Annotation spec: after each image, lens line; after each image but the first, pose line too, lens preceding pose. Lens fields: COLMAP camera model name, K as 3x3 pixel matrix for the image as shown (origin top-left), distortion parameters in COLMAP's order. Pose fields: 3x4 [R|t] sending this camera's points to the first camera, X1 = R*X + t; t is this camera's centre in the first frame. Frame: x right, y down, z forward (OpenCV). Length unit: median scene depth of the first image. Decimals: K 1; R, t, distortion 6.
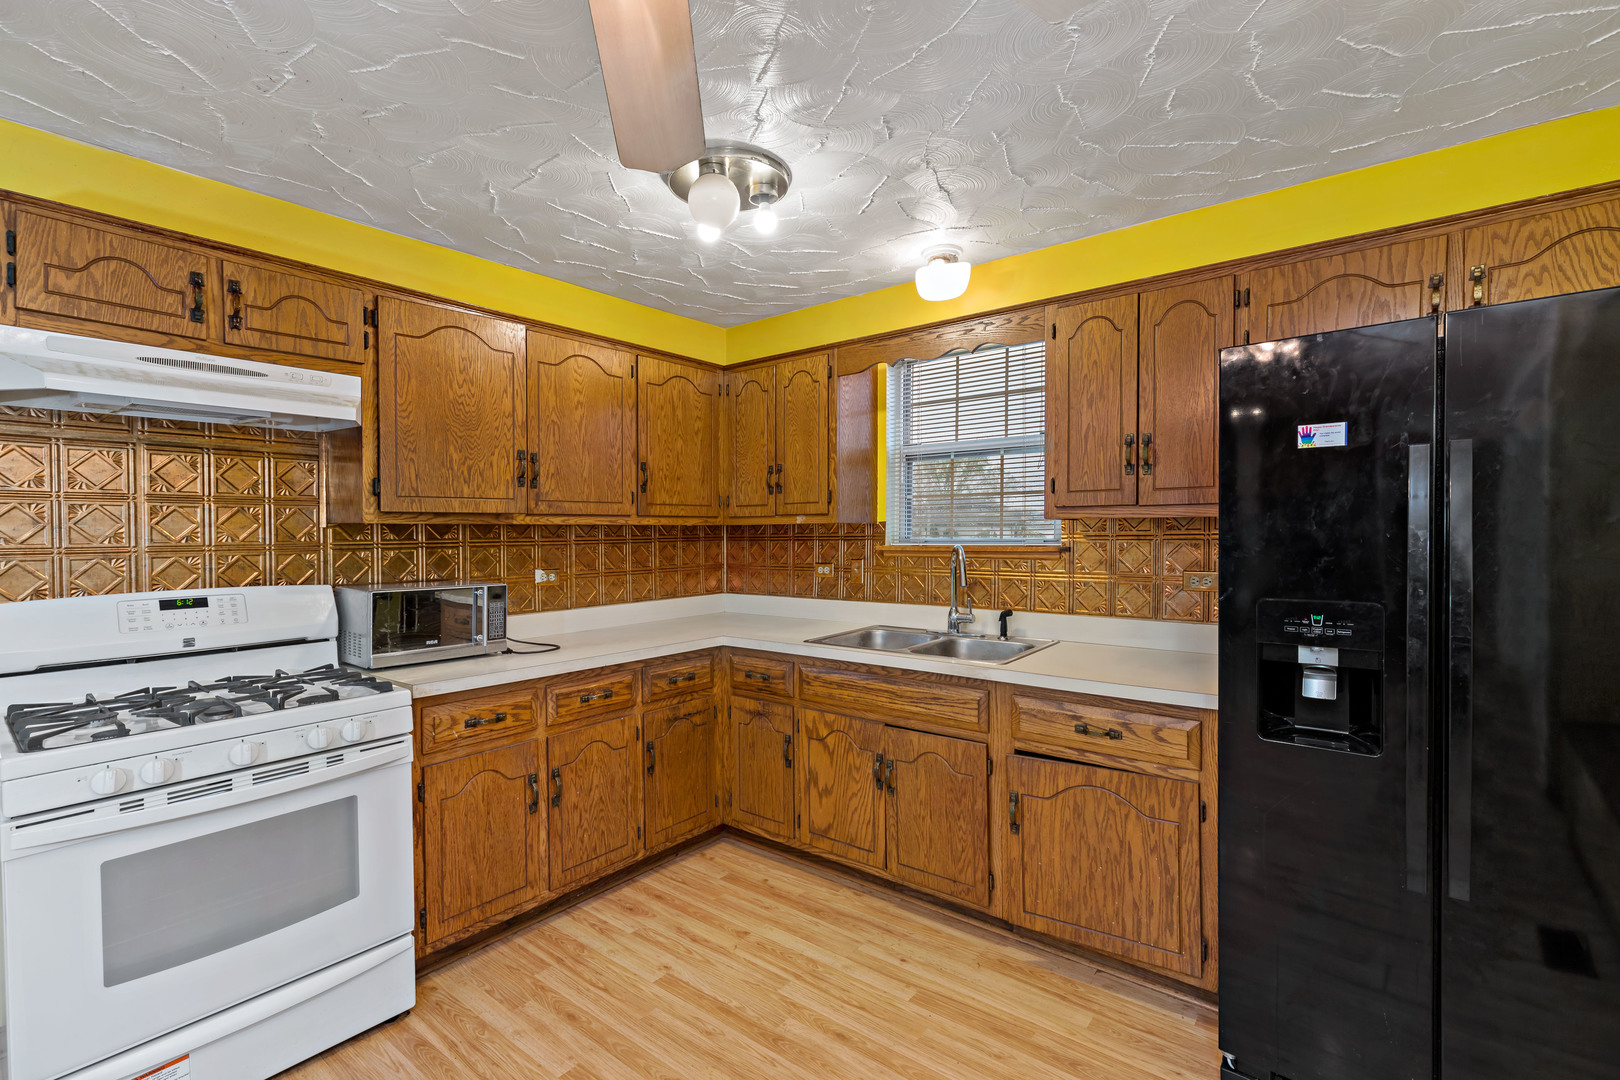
lens RADIAL K [[737.9, 0, 810.0], [0, 737.9, 540.0], [0, 0, 1]] dist [0.008640, -0.000248]
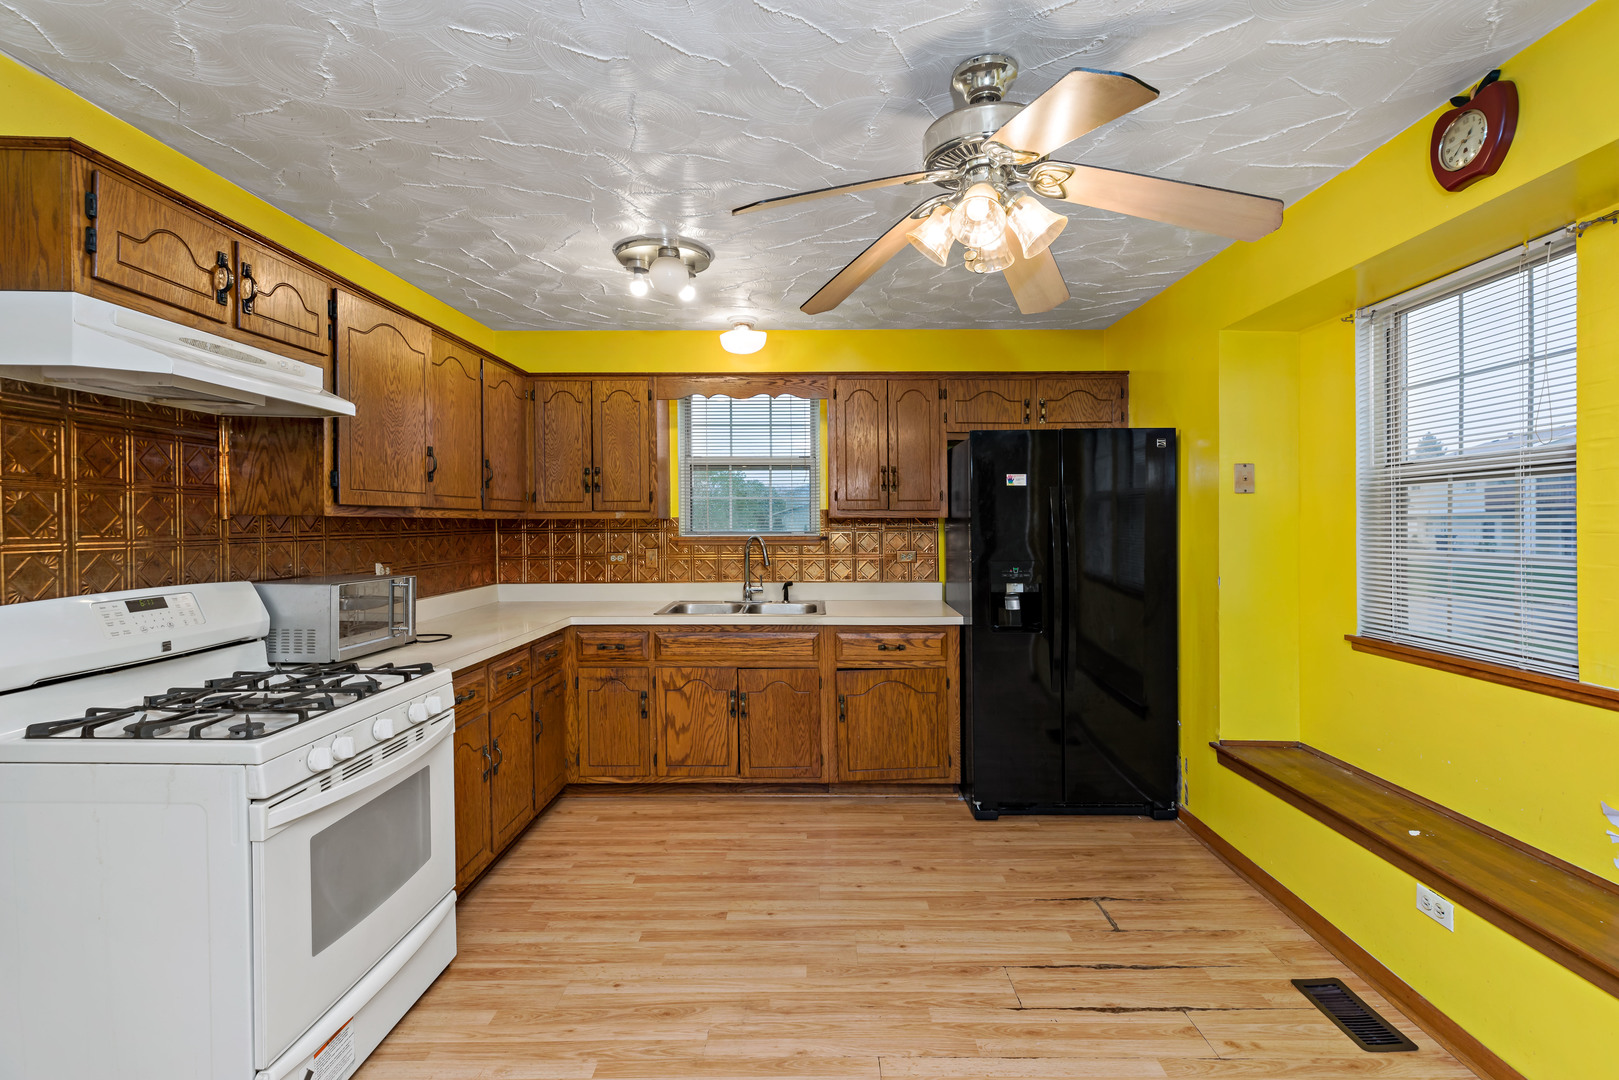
lens RADIAL K [[755.8, 0, 813.6], [0, 755.8, 513.0], [0, 0, 1]] dist [0.004440, -0.000493]
pose [[0.783922, 0.013242, 0.620718, -0.681239], [0.003637, 0.999657, -0.025919, 0.002133], [-0.620848, 0.022576, 0.783606, -0.187653]]
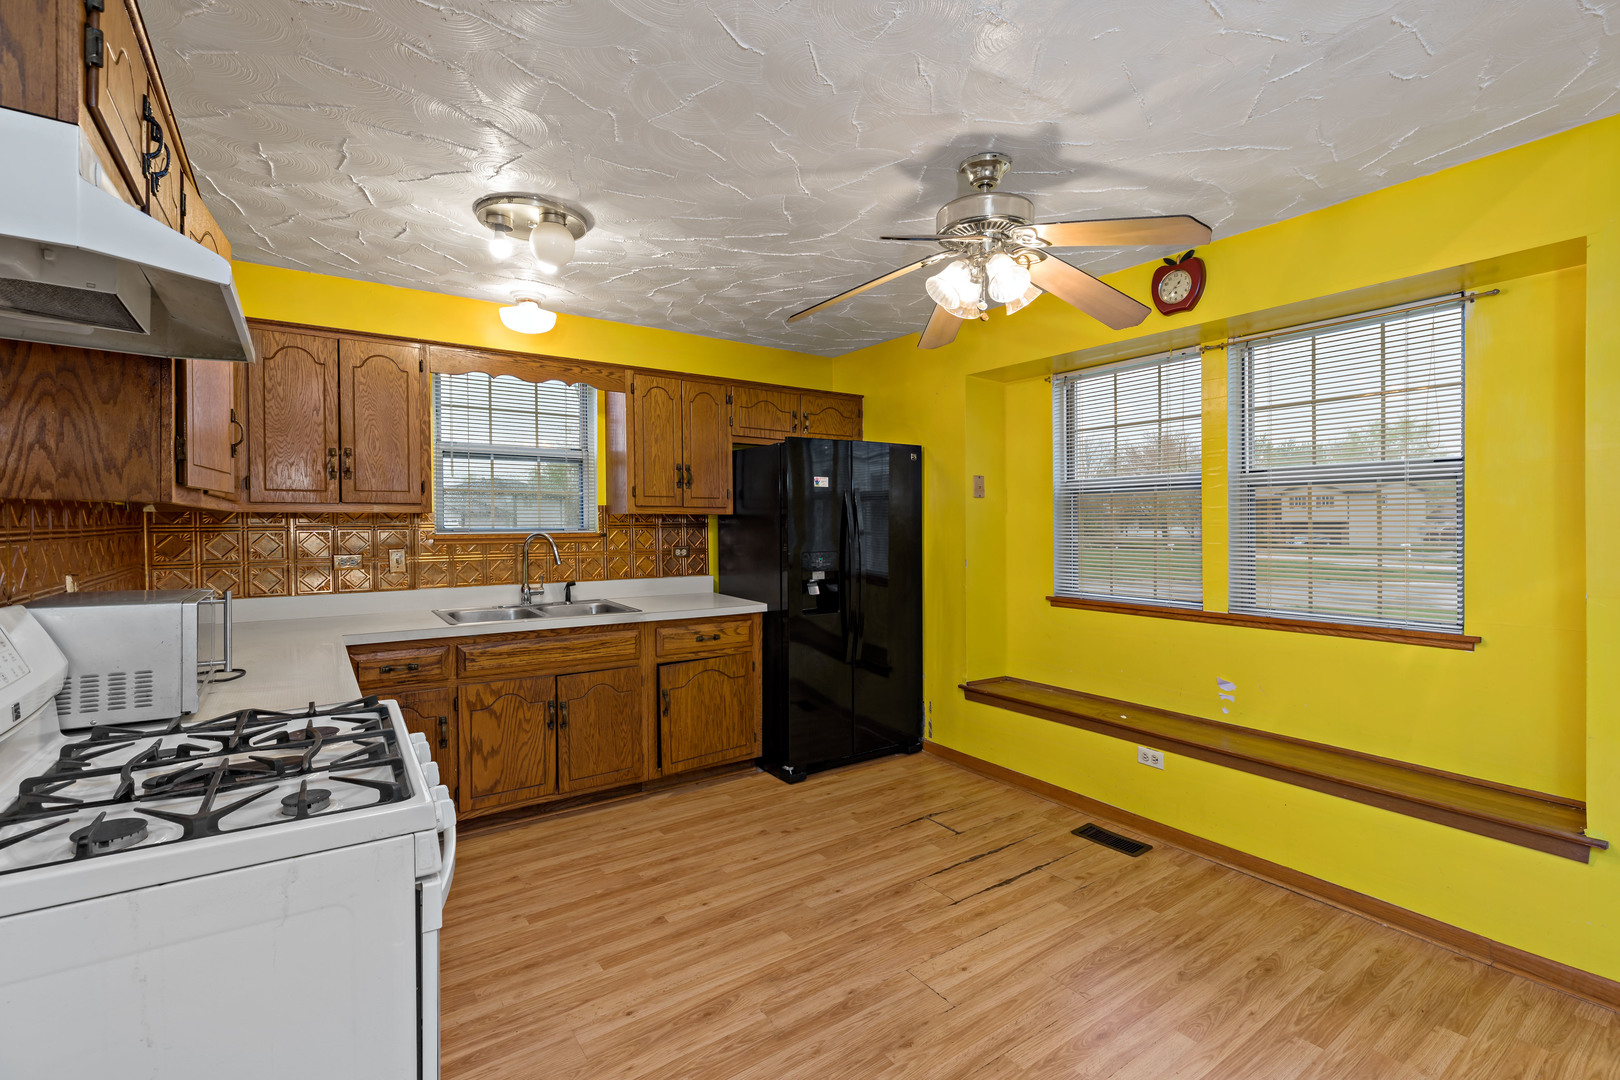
lens RADIAL K [[743.7, 0, 823.8], [0, 743.7, 509.3], [0, 0, 1]] dist [0.003999, -0.000279]
pose [[0.269033, 0.023198, 0.962852, -1.037290], [0.009382, 0.999599, -0.026704, 0.006916], [-0.963085, 0.016218, 0.268707, 0.229208]]
